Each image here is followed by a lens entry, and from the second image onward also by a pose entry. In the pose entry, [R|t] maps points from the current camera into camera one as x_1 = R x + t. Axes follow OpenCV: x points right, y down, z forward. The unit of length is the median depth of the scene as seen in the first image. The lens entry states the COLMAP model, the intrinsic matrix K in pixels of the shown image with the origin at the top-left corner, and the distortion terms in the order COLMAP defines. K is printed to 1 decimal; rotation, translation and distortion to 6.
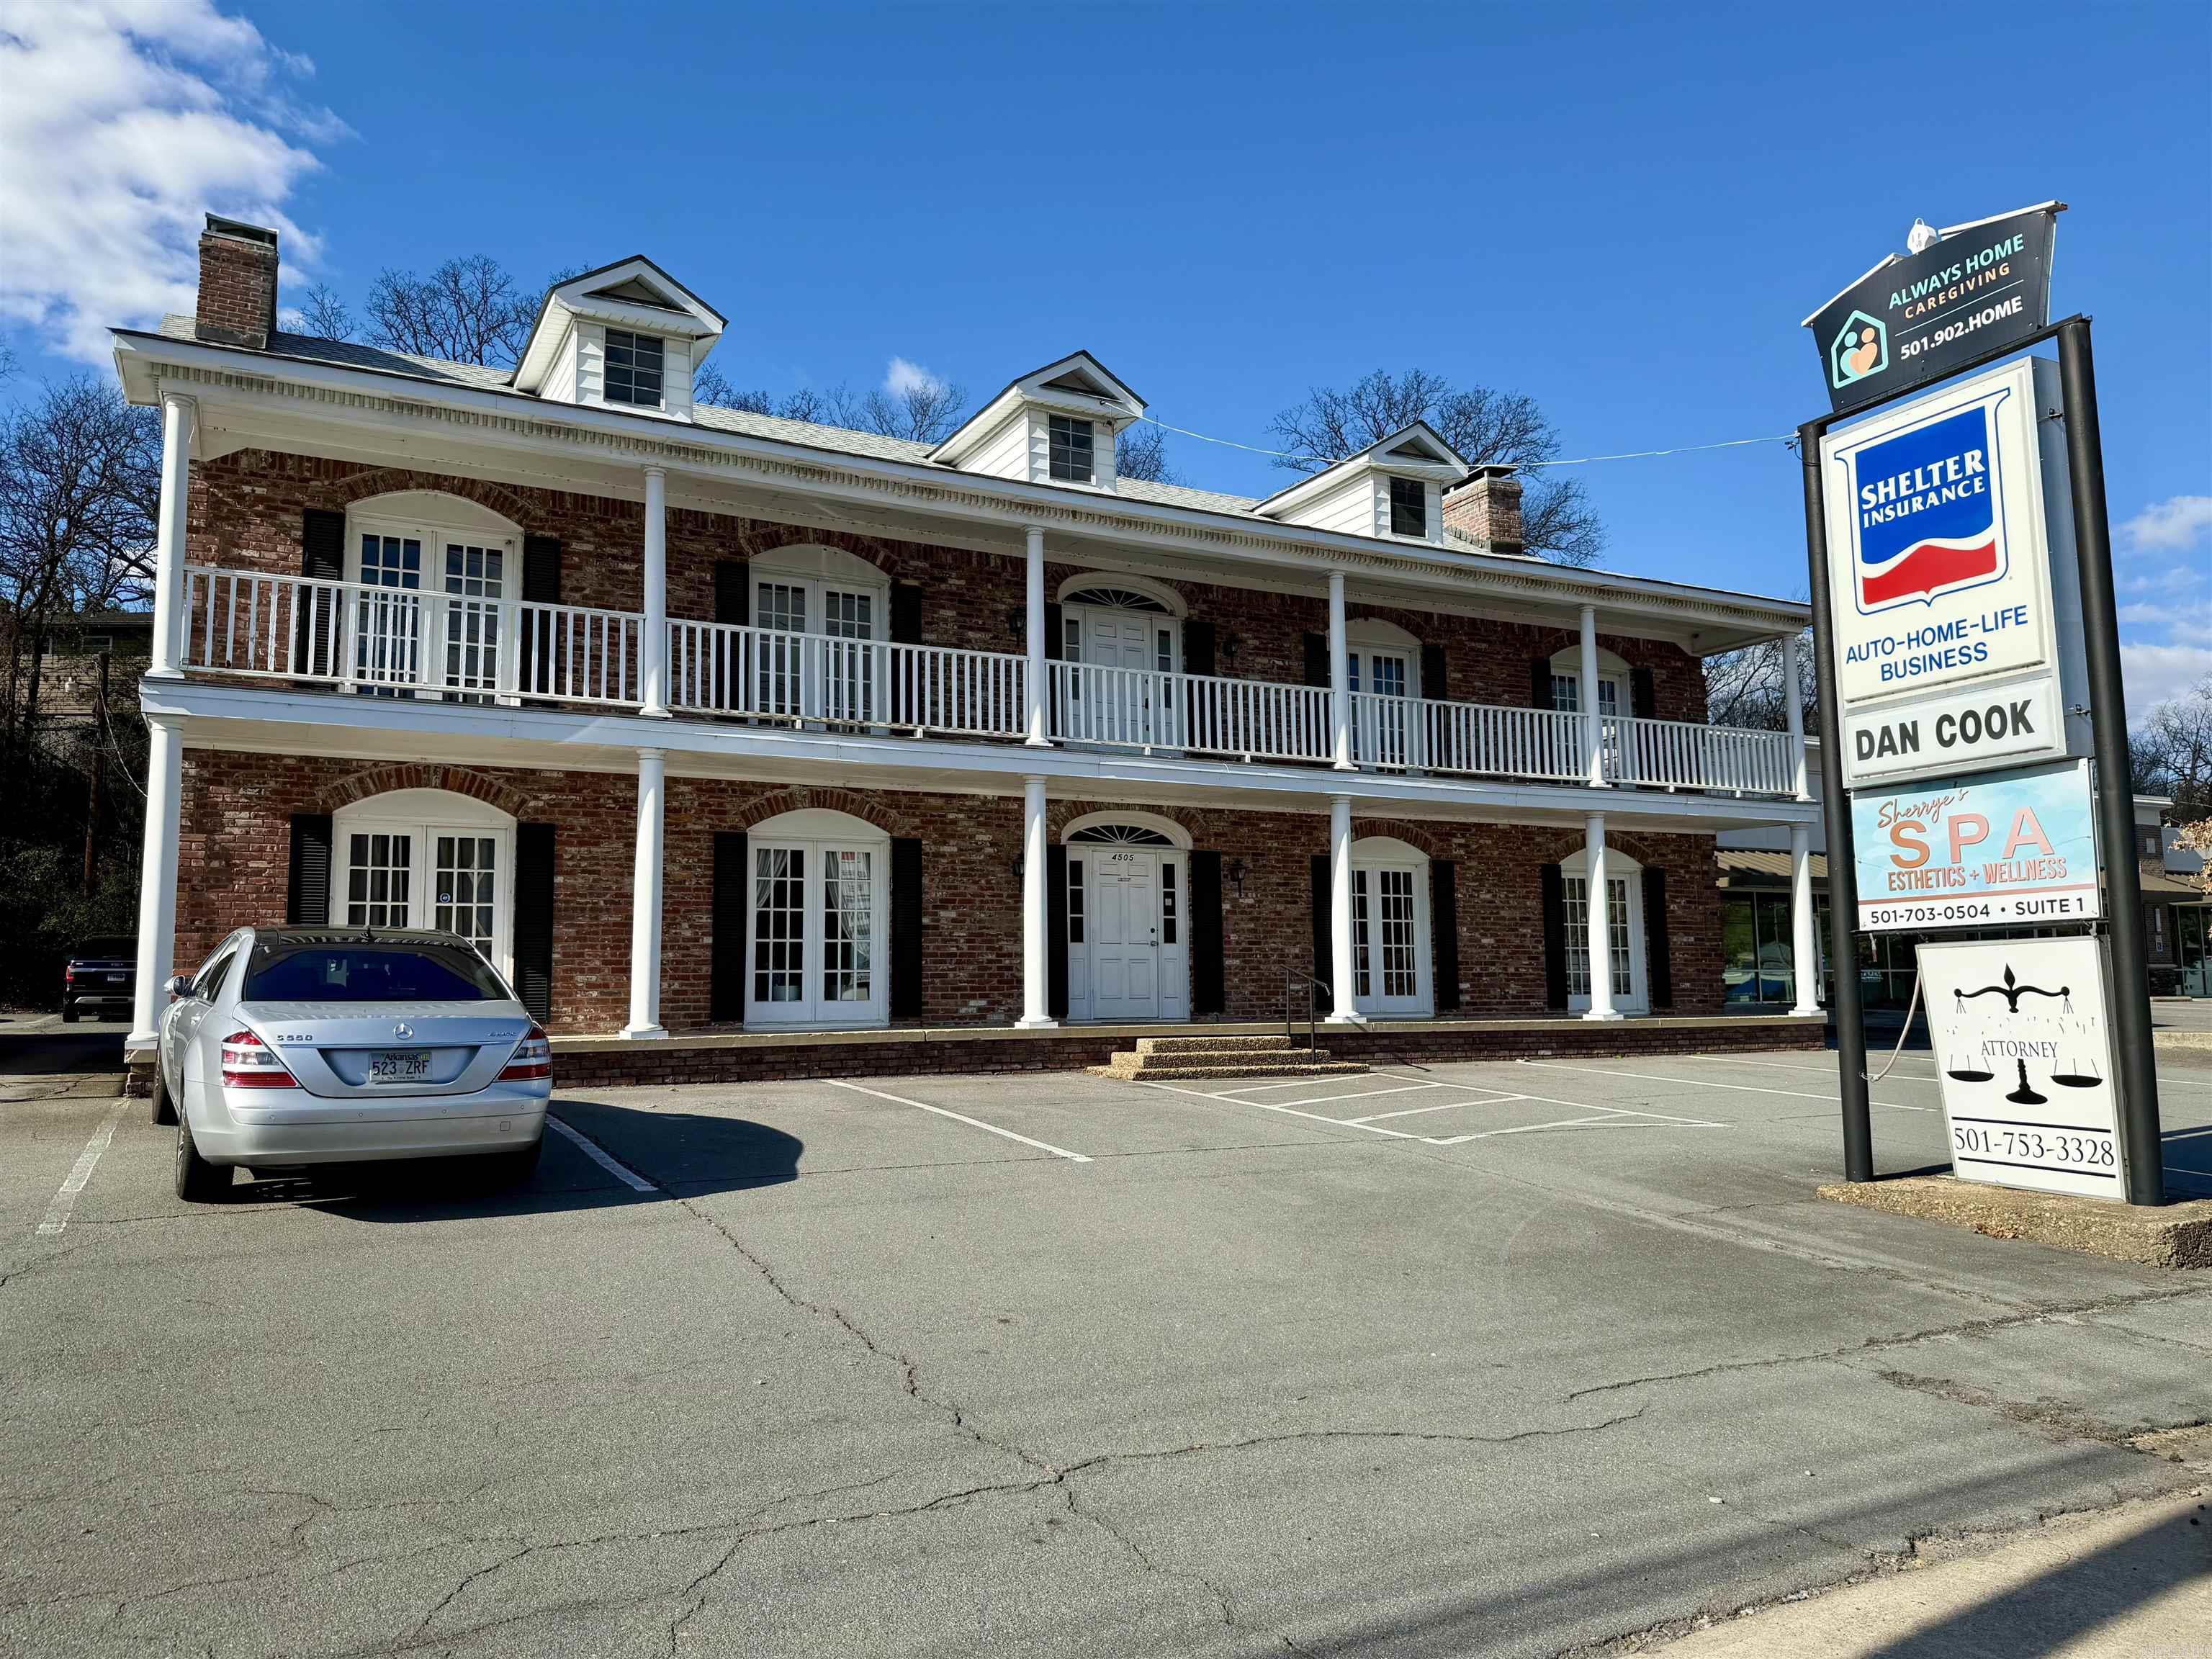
lens RADIAL K [[1511.8, 0, 1106.0], [0, 1511.8, 829.5], [0, 0, 1]] dist [0.161898, -0.247056]
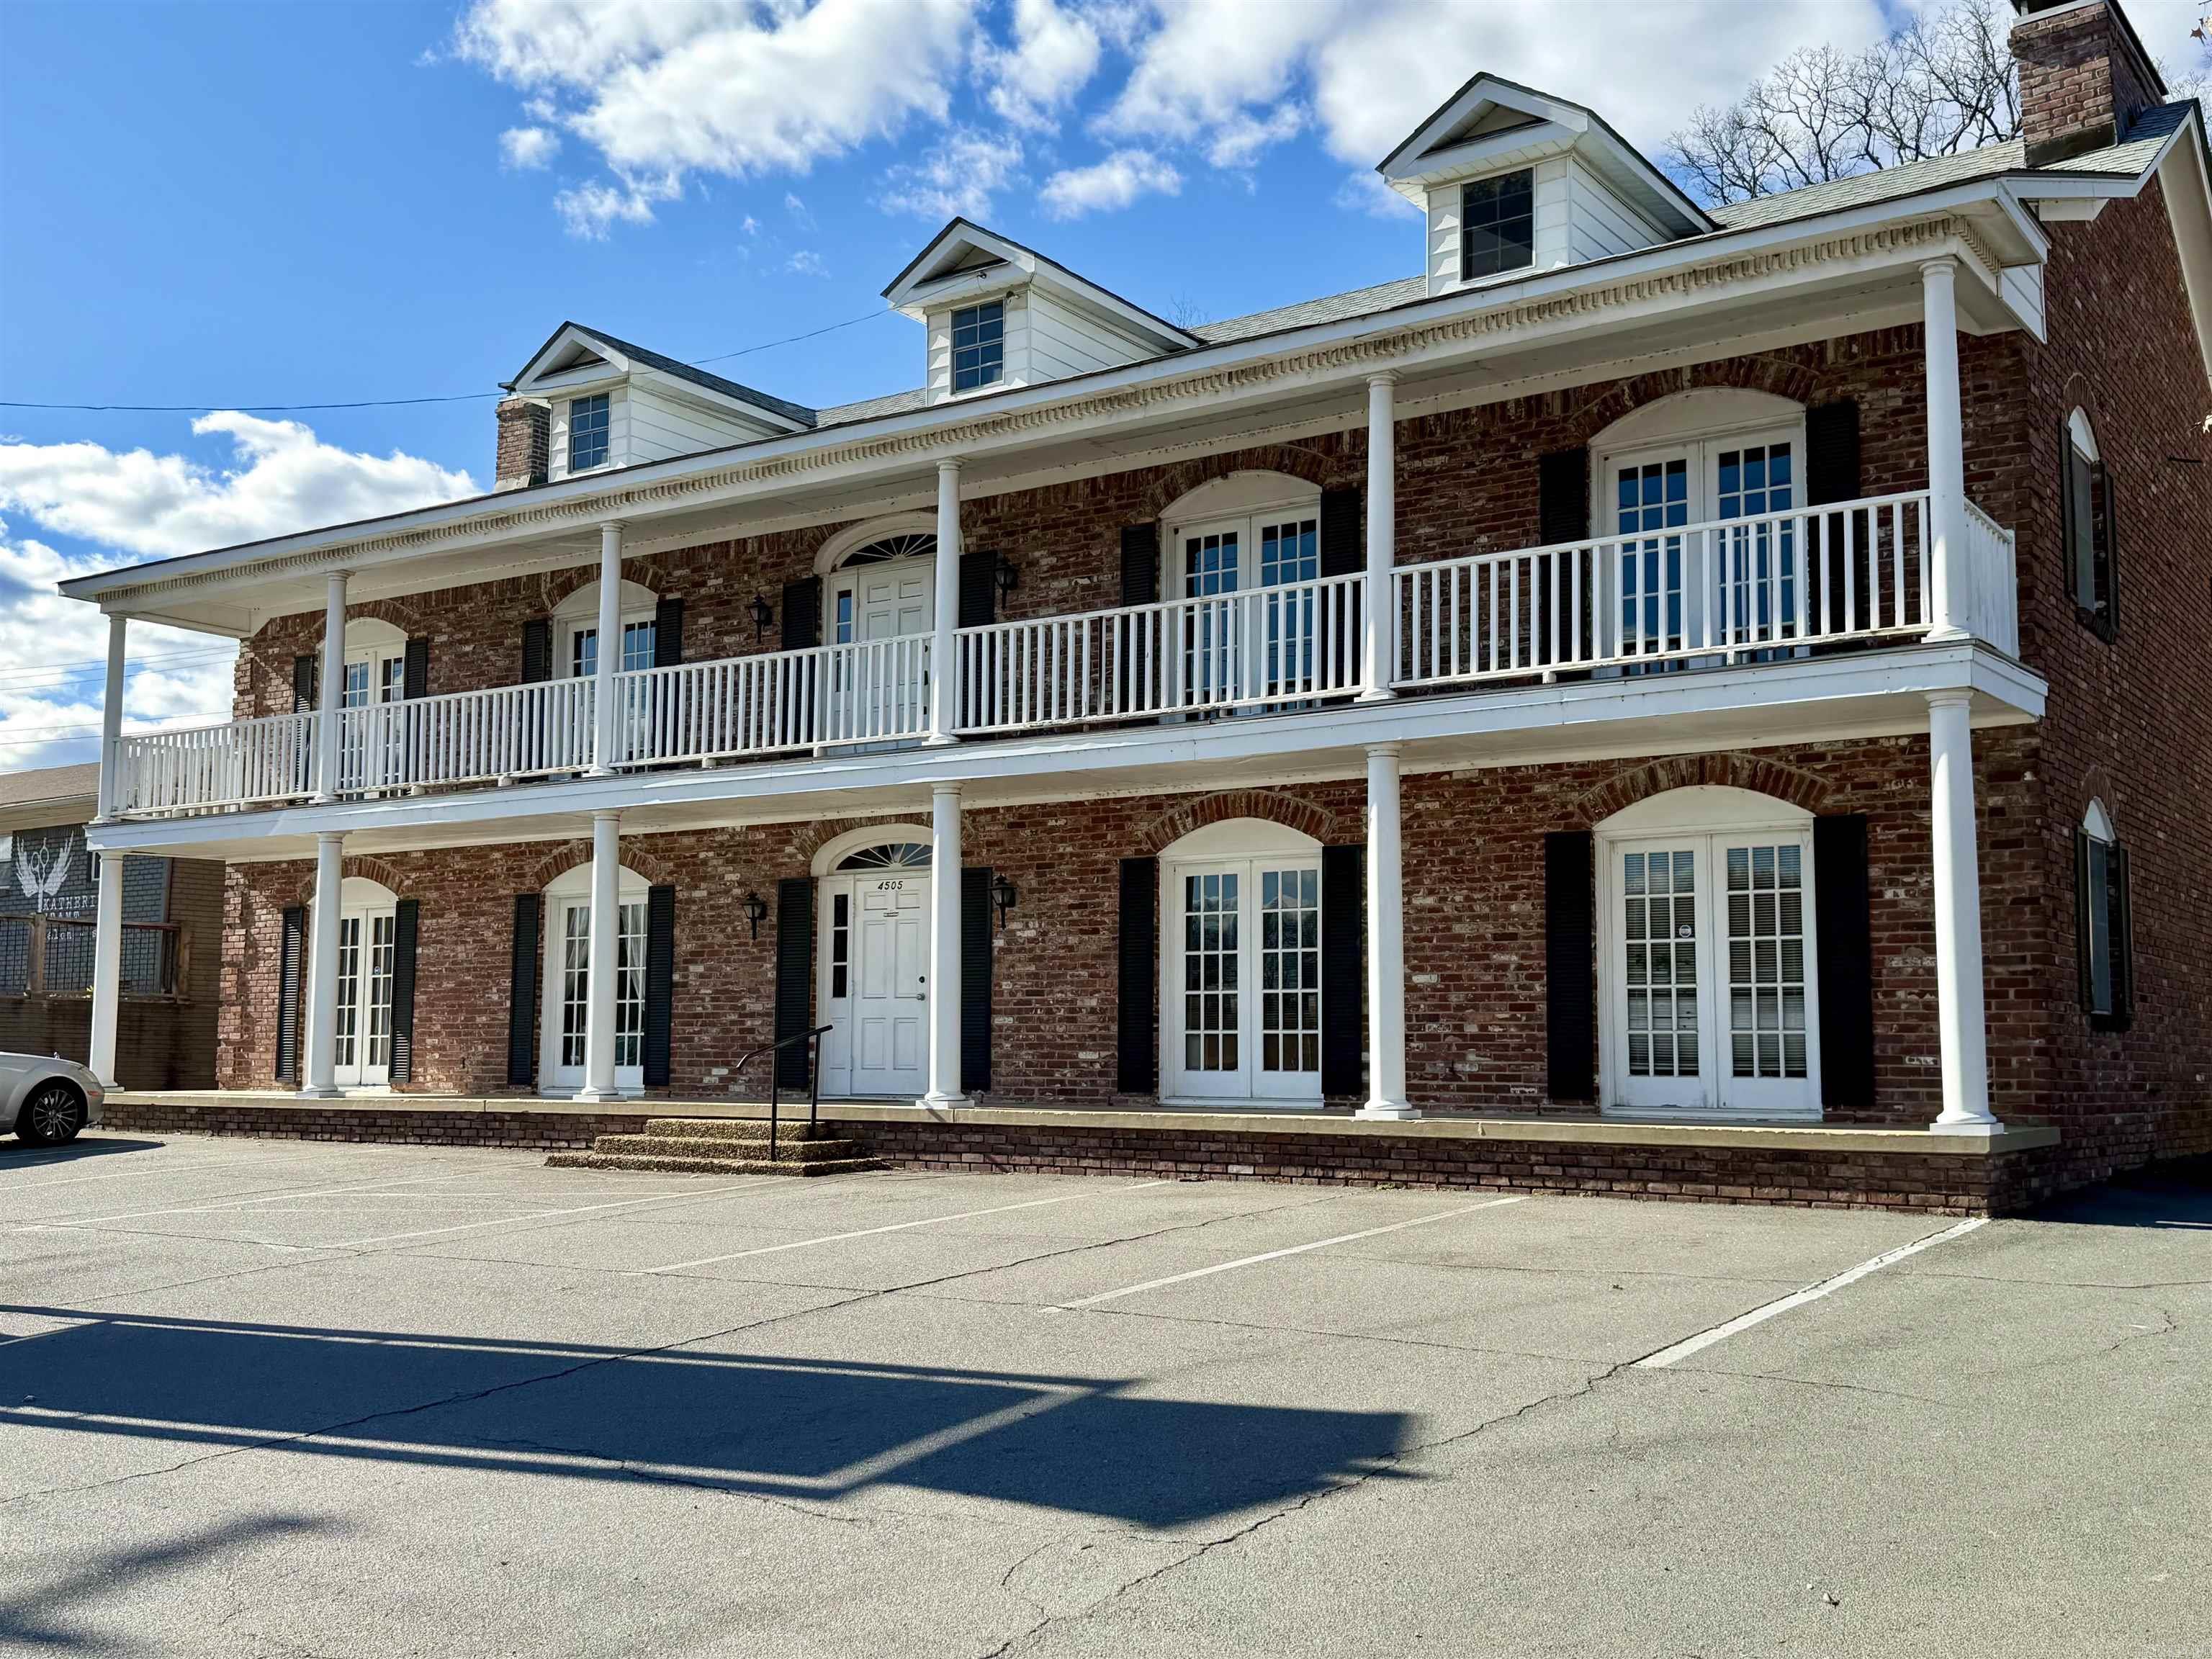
lens RADIAL K [[2307.5, 0, 1106.0], [0, 2307.5, 829.5], [0, 0, 1]] dist [0.171013, 0.001860]
pose [[0.440549, -0.078363, -0.894302, 1.077518], [0.085359, 0.995326, -0.045166, 0.050805], [0.893661, -0.056439, 0.445179, 0.558985]]
